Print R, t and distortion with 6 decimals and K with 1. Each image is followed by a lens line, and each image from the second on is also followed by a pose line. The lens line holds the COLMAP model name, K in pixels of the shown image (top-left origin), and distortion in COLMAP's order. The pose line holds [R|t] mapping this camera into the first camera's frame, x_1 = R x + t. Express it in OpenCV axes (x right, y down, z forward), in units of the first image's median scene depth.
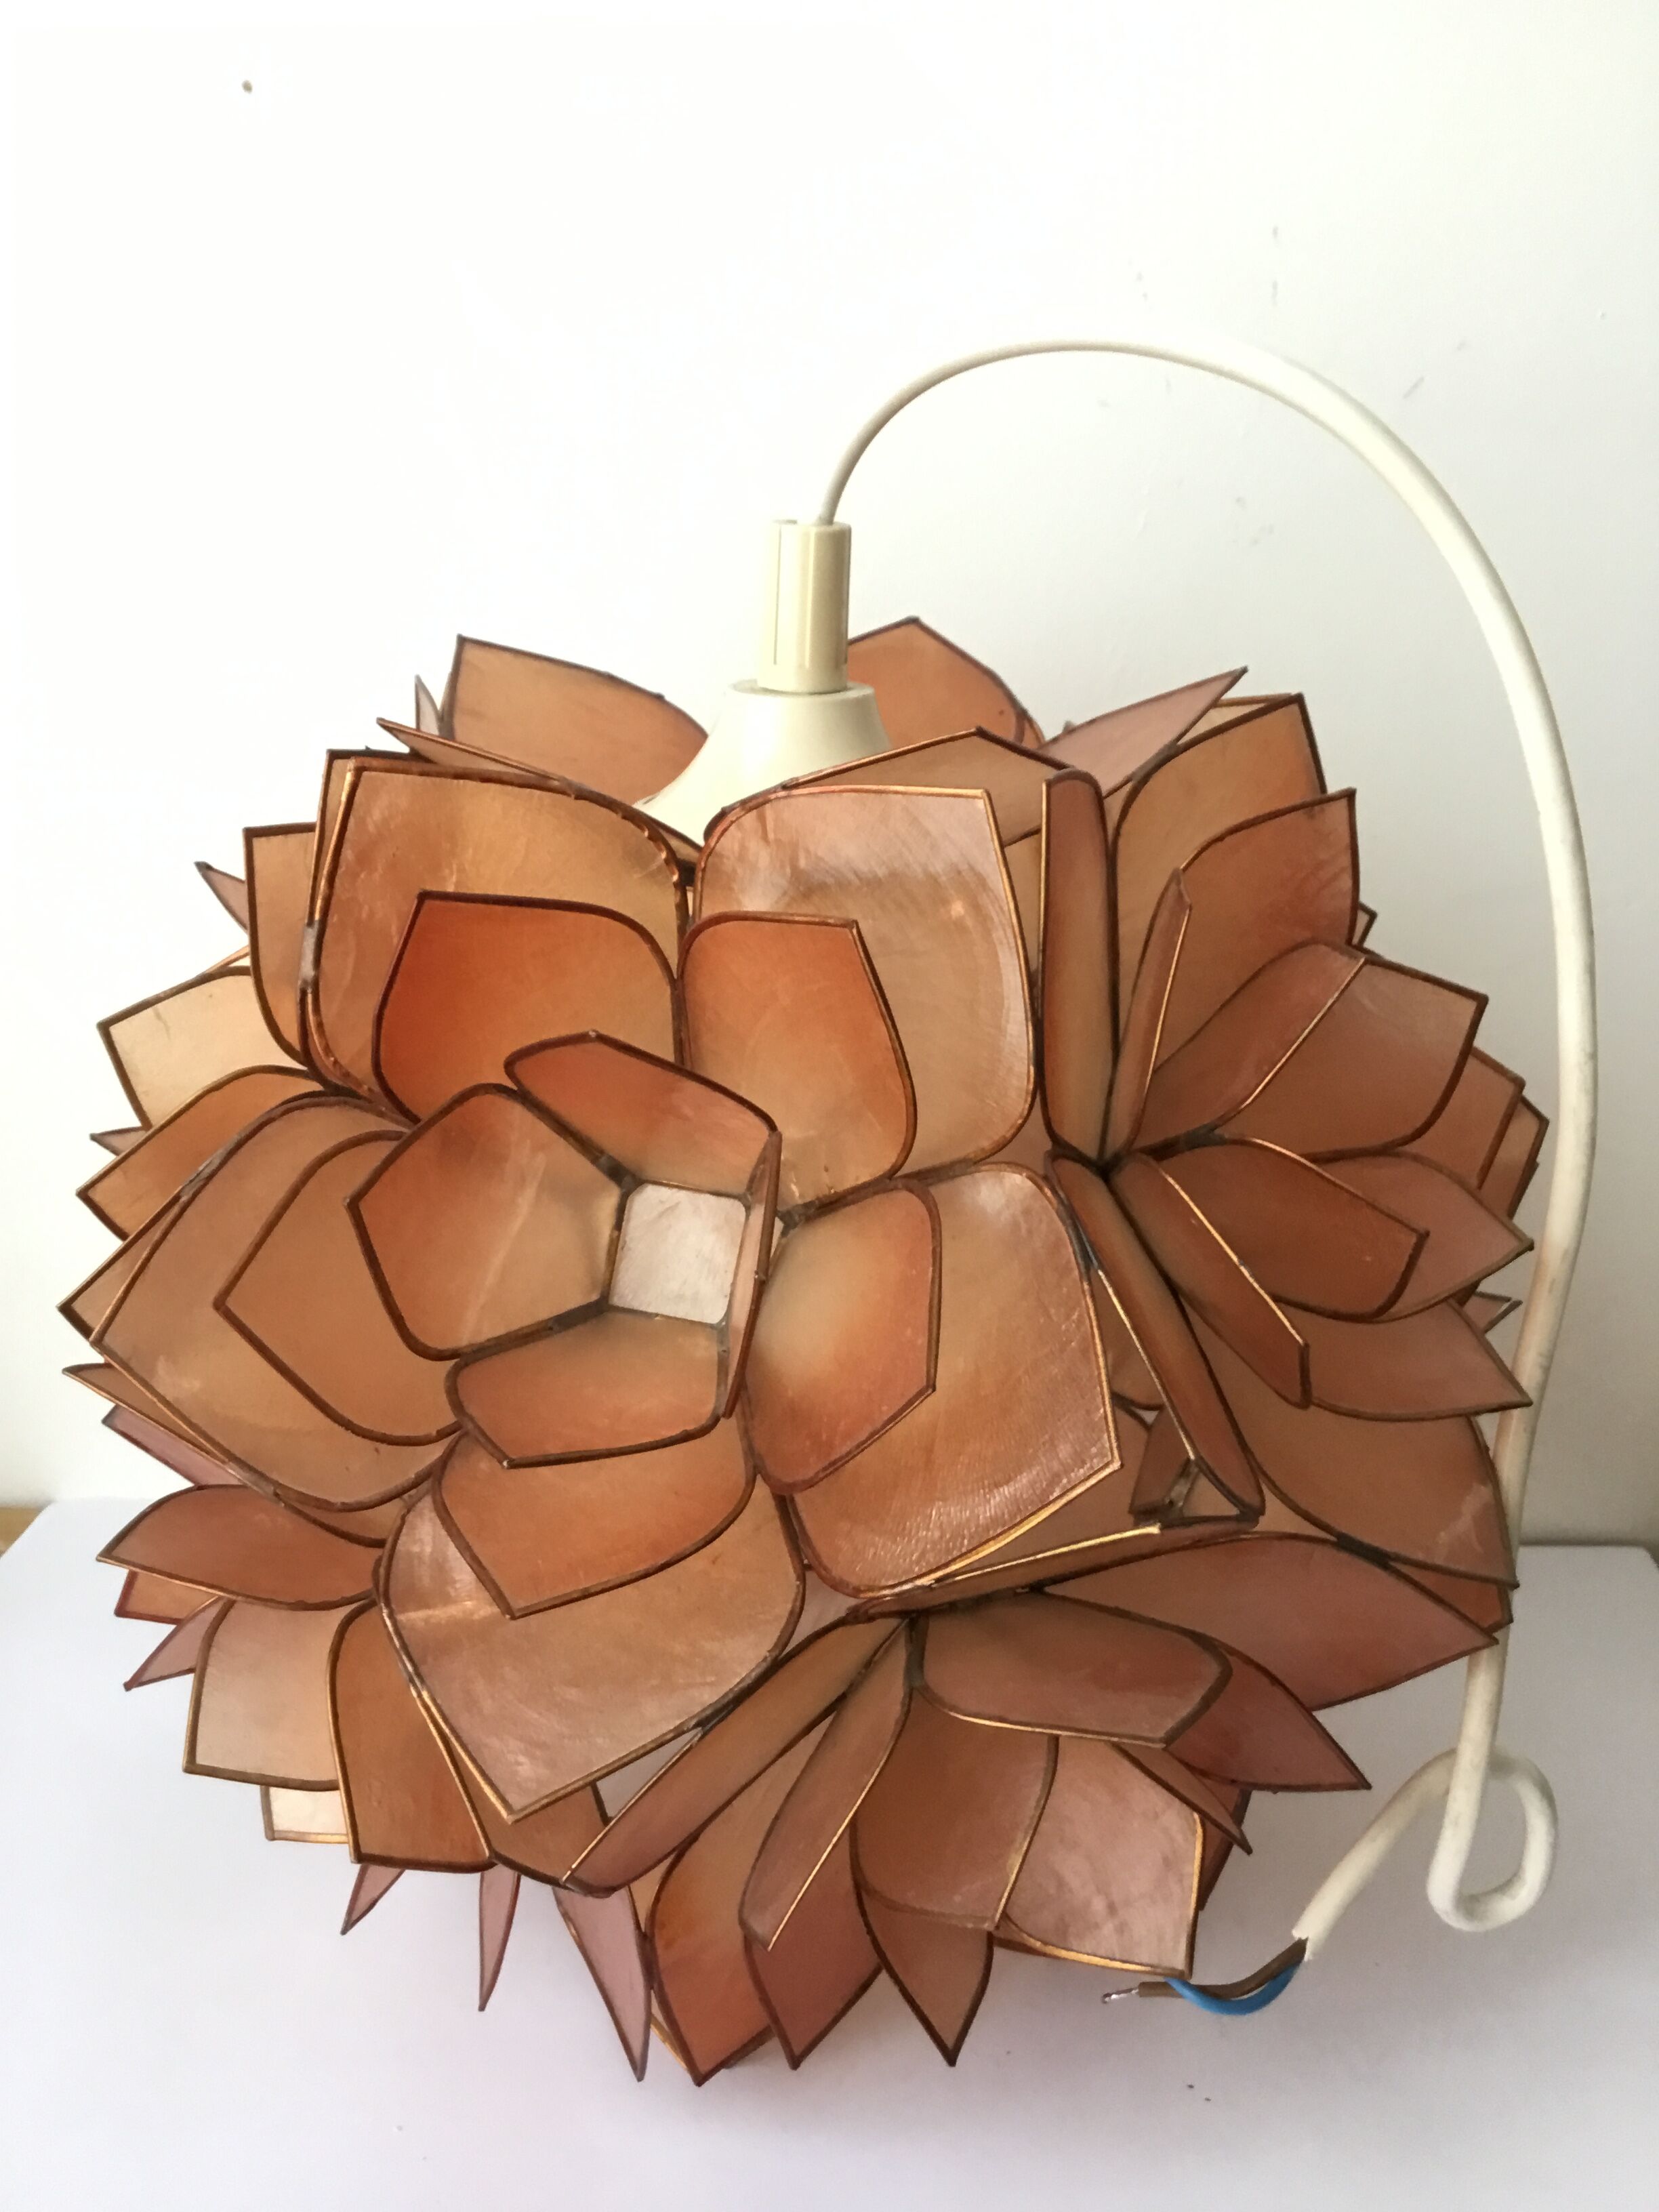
lens RADIAL K [[2024.6, 0, 898.3], [0, 2024.6, 1148.1], [0, 0, 1]] dist [0.006798, -0.000445]
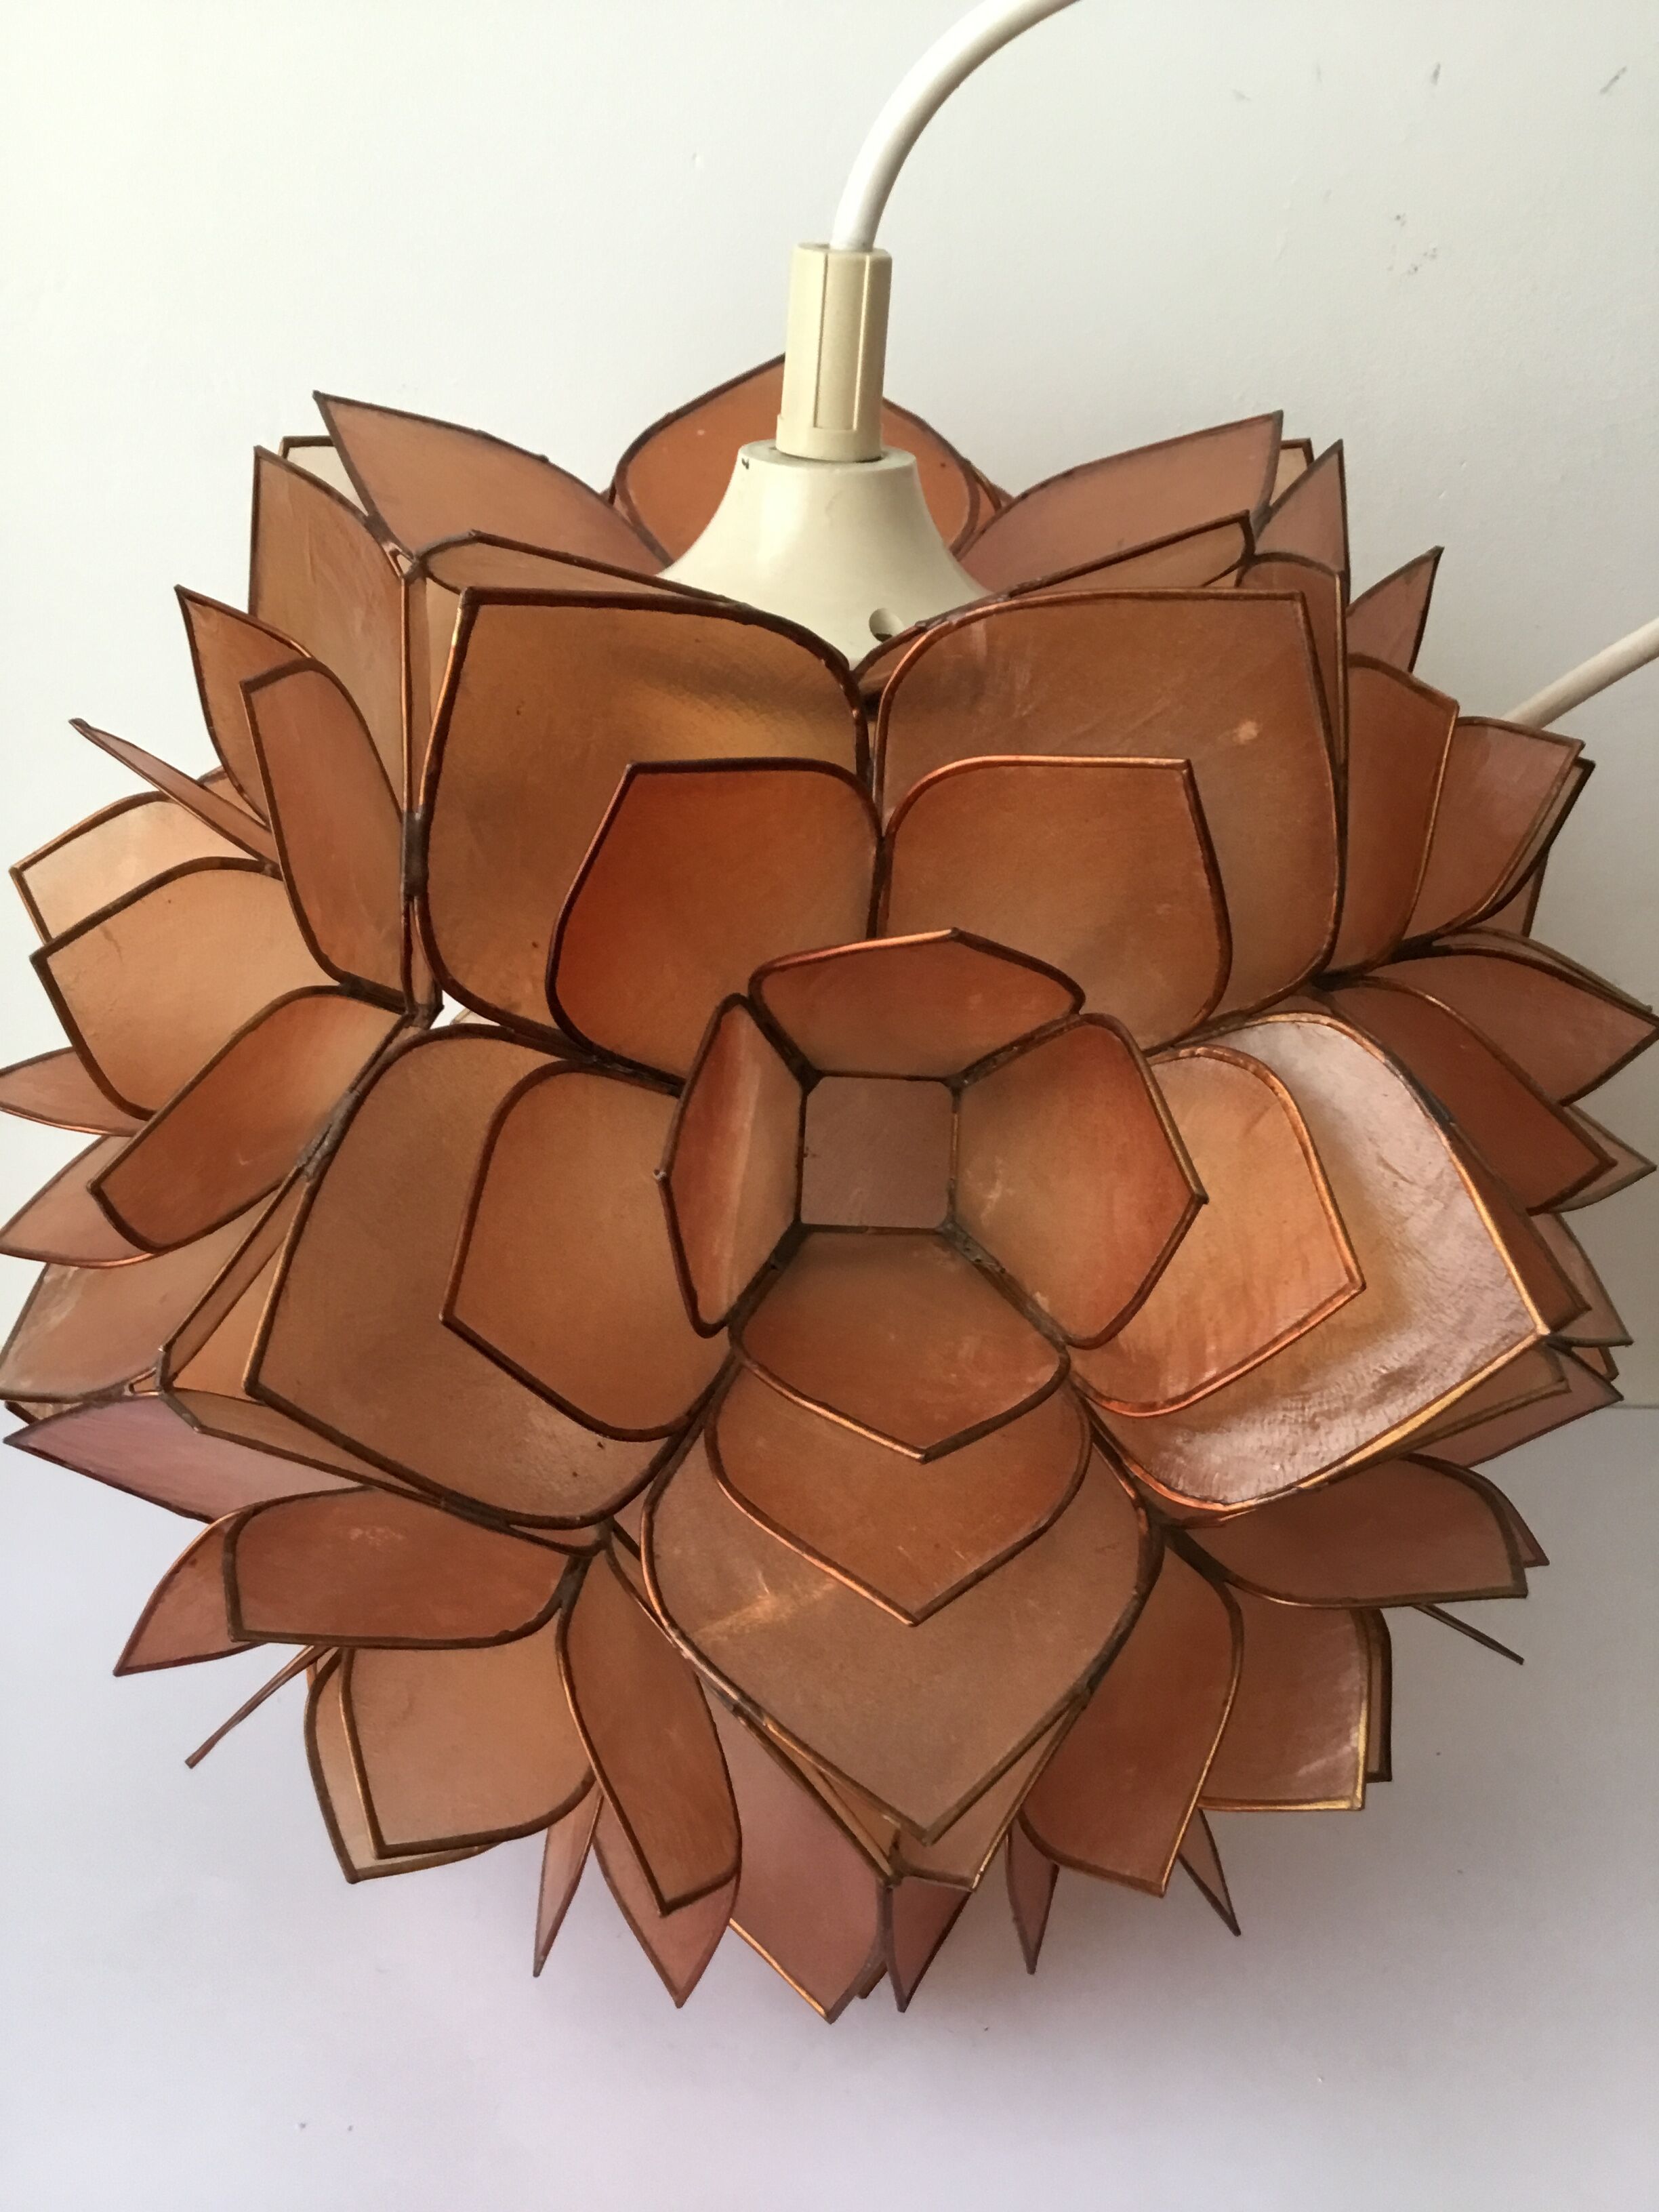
lens RADIAL K [[2024.6, 0, 898.3], [0, 2024.6, 1148.1], [0, 0, 1]] dist [0.006798, -0.000445]
pose [[0.933691, -0.148728, 0.325732, -0.348527], [0.098495, 0.981245, 0.165704, -0.084053], [-0.344268, -0.122633, 0.930828, 0.178332]]
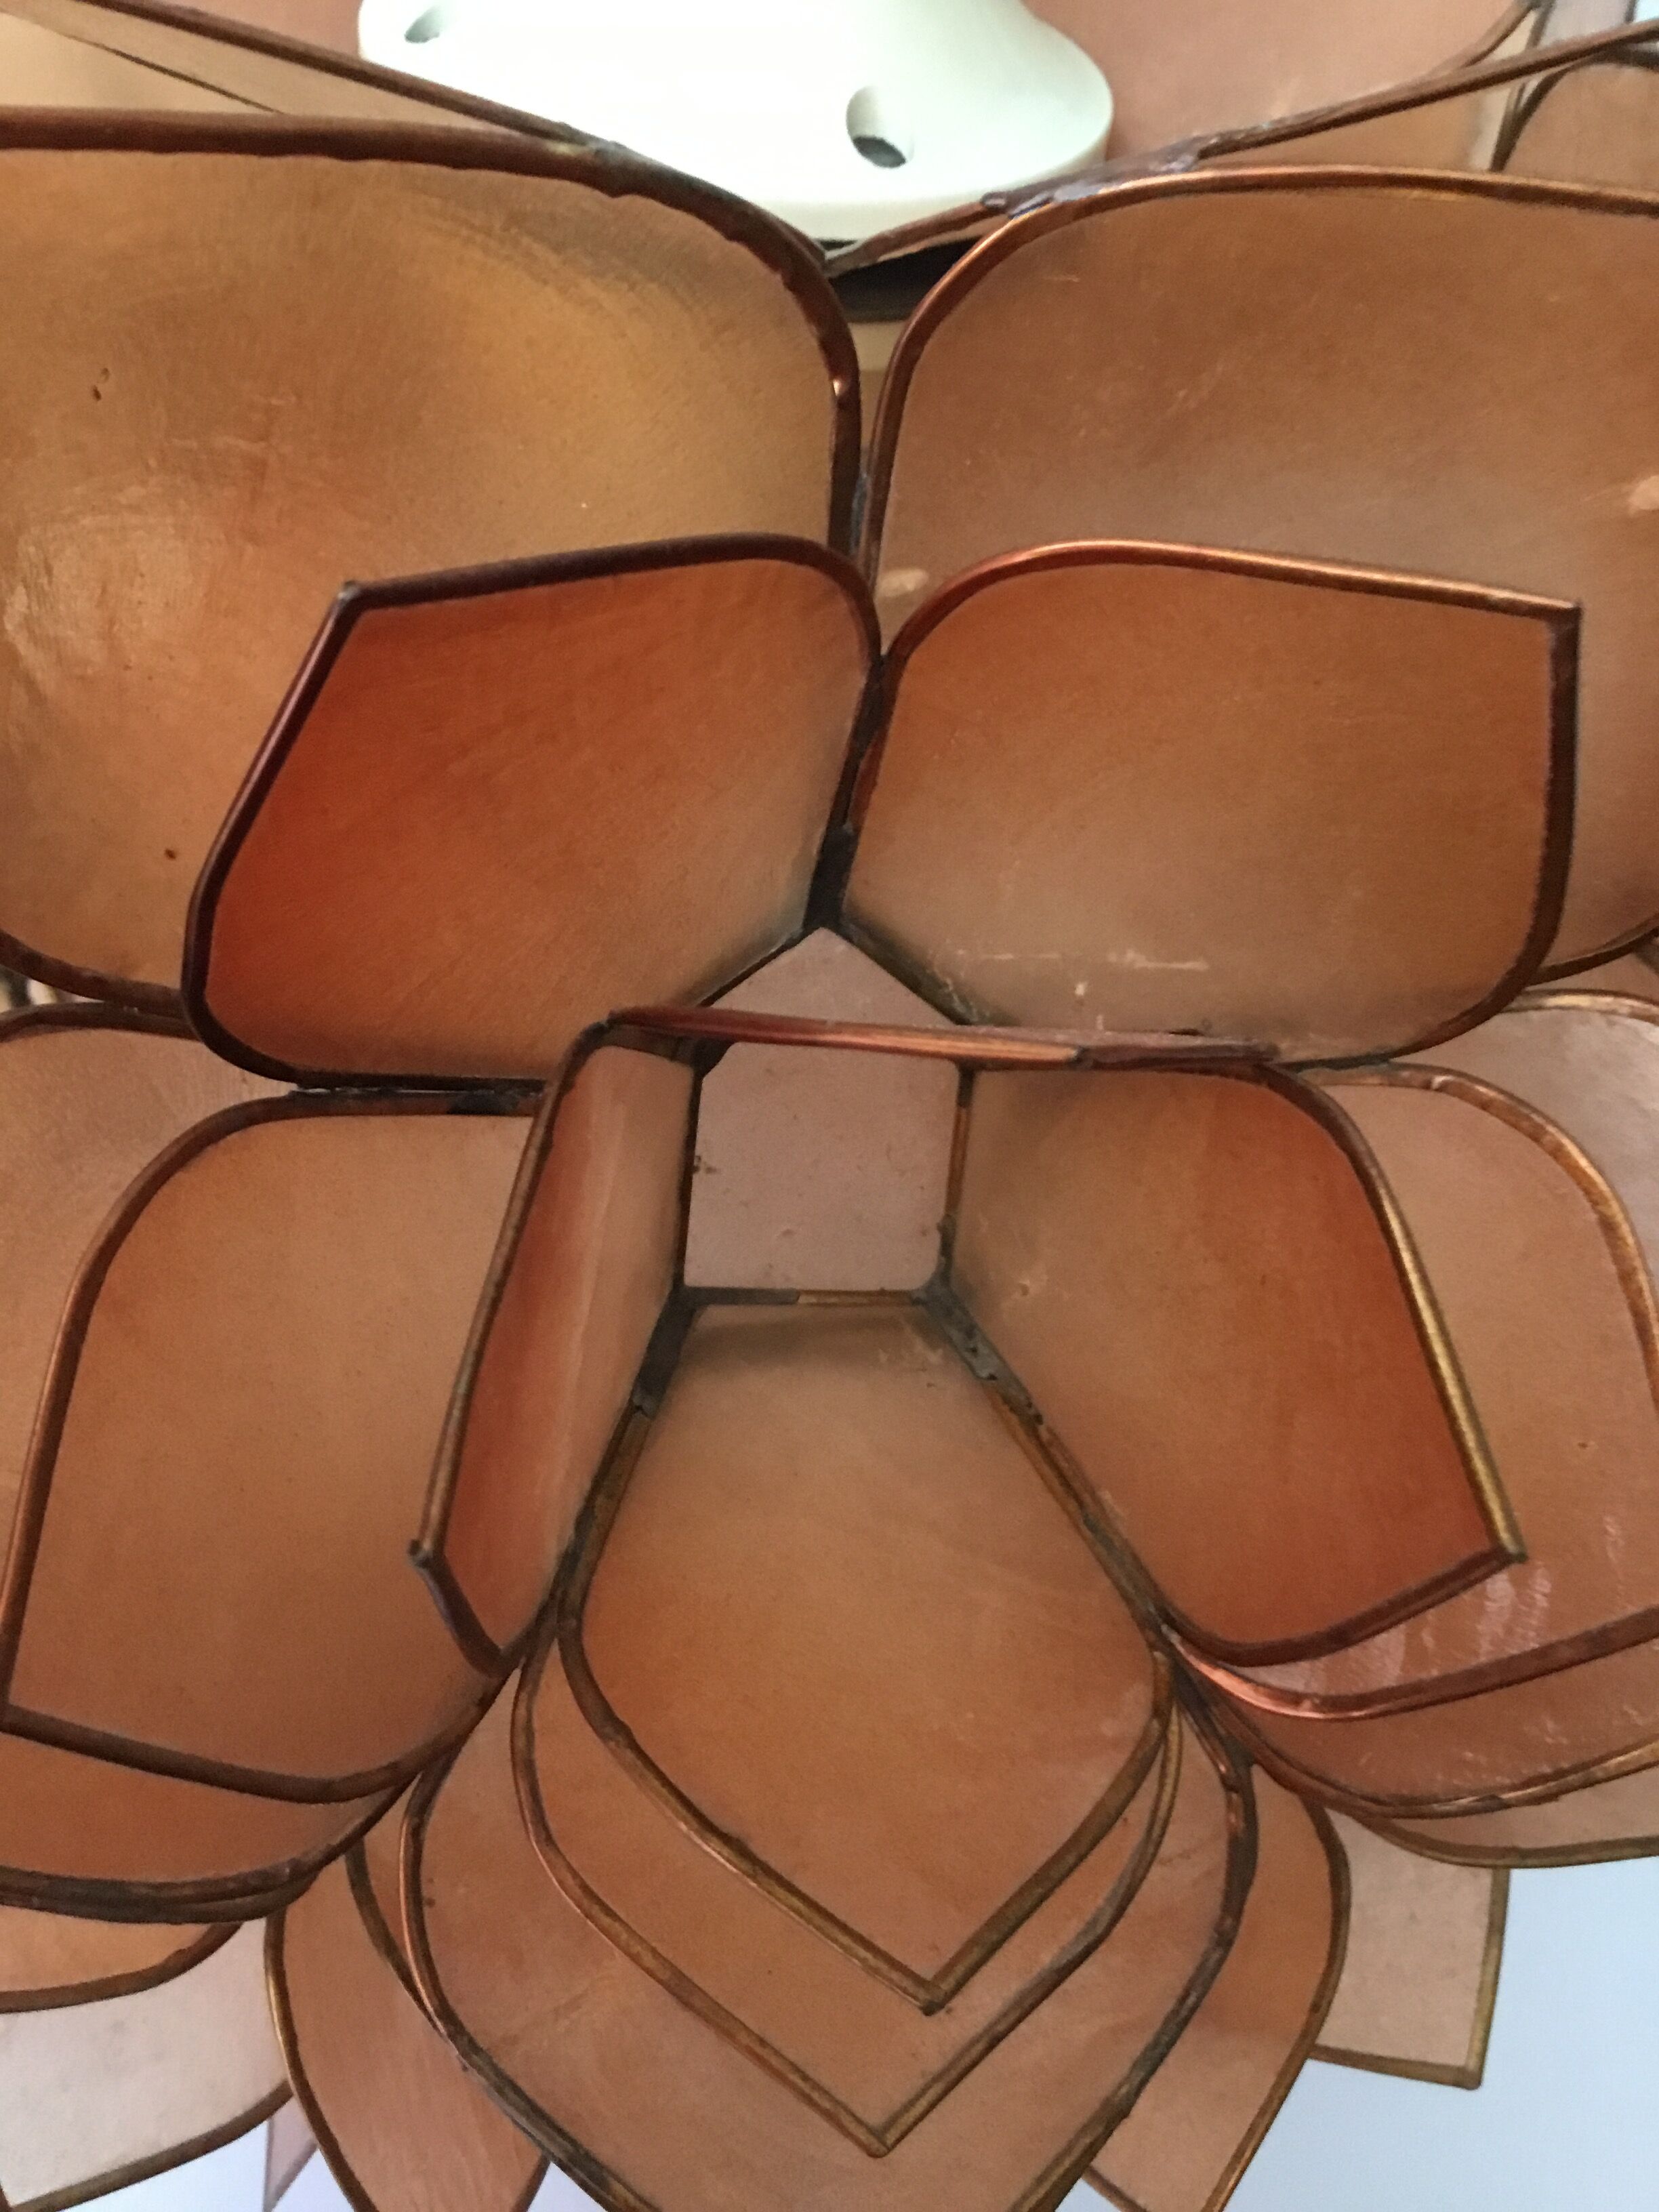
lens RADIAL K [[2019.1, 0, 829.5], [0, 2019.1, 1106.0], [0, 0, 1]] dist [0.131541, -0.329383]
pose [[0.921260, -0.204224, 0.331016, -0.243815], [0.039836, 0.896127, 0.442007, -0.164290], [-0.386901, -0.394017, 0.833701, 0.545641]]
